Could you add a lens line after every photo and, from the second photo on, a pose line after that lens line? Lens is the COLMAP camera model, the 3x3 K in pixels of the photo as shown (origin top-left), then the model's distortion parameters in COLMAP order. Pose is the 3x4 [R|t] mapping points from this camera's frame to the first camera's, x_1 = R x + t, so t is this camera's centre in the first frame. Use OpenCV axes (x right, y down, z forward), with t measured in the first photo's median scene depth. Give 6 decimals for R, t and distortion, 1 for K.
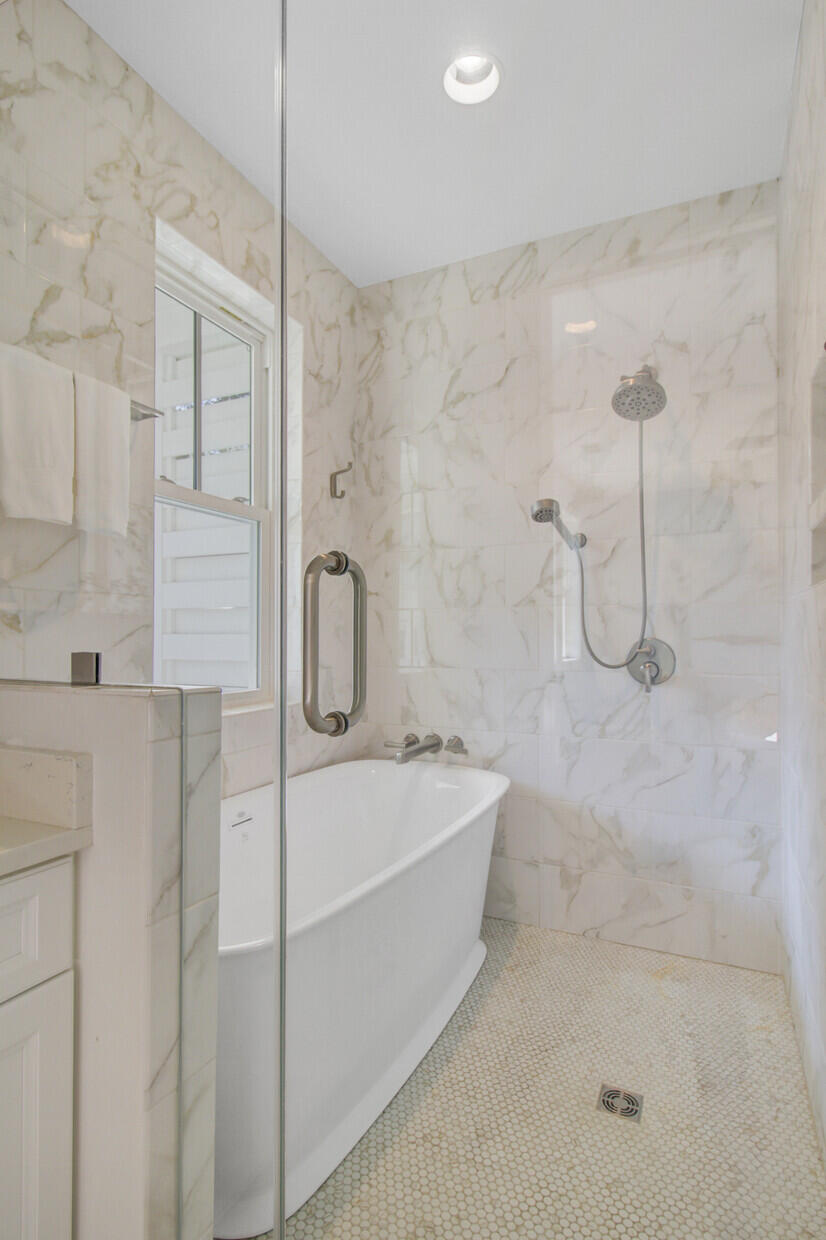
lens RADIAL K [[614.5, 0, 413.0], [0, 614.5, 620.0], [0, 0, 1]] dist [0.002710, -0.004200]
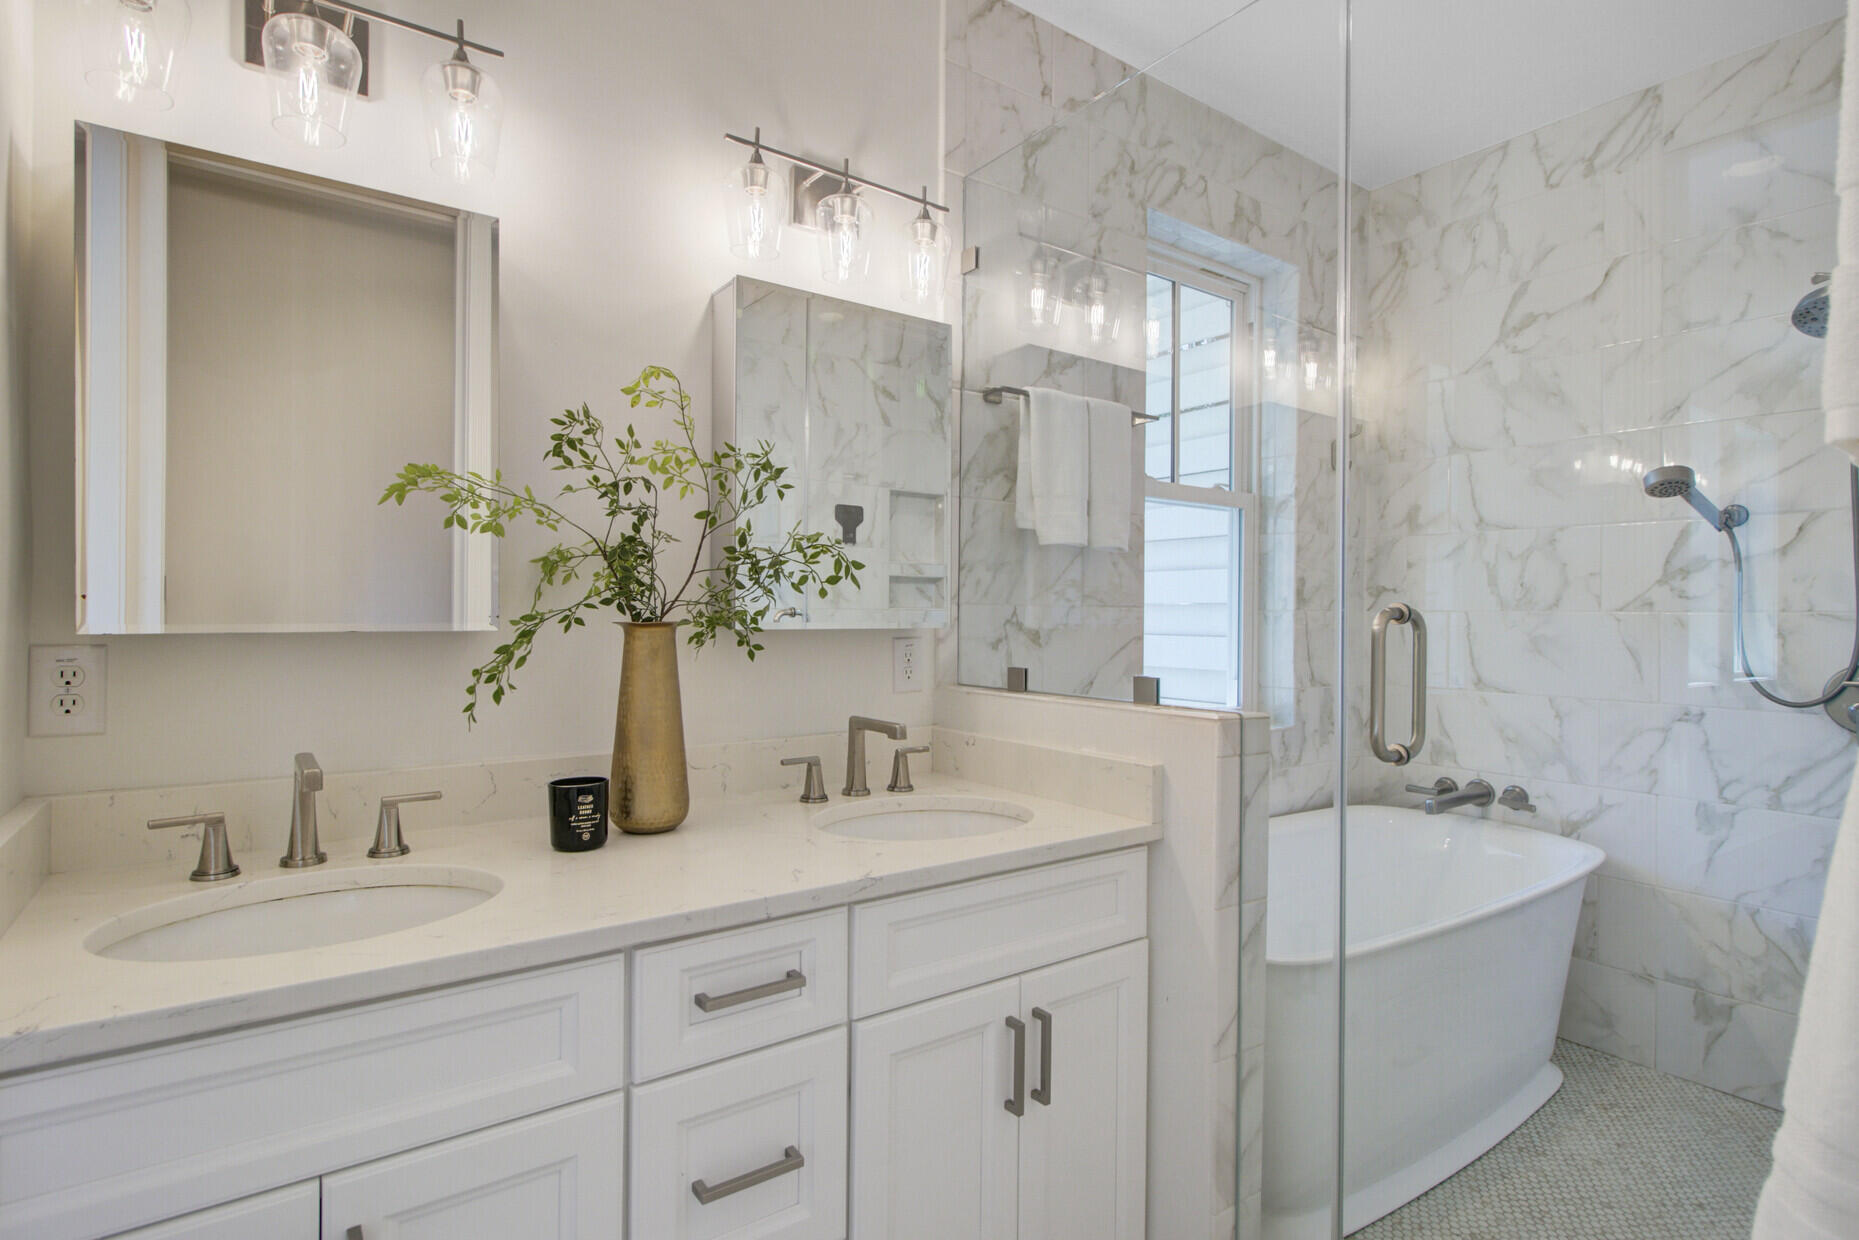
lens RADIAL K [[921.2, 0, 920.4], [0, 921.2, 608.0], [0, 0, 1]] dist [0.002710, -0.004200]
pose [[0.877178, 0.006032, -0.480127, -0.028599], [0.002719, 0.999843, 0.017529, -0.046660], [0.480157, -0.016682, 0.877024, -0.314307]]
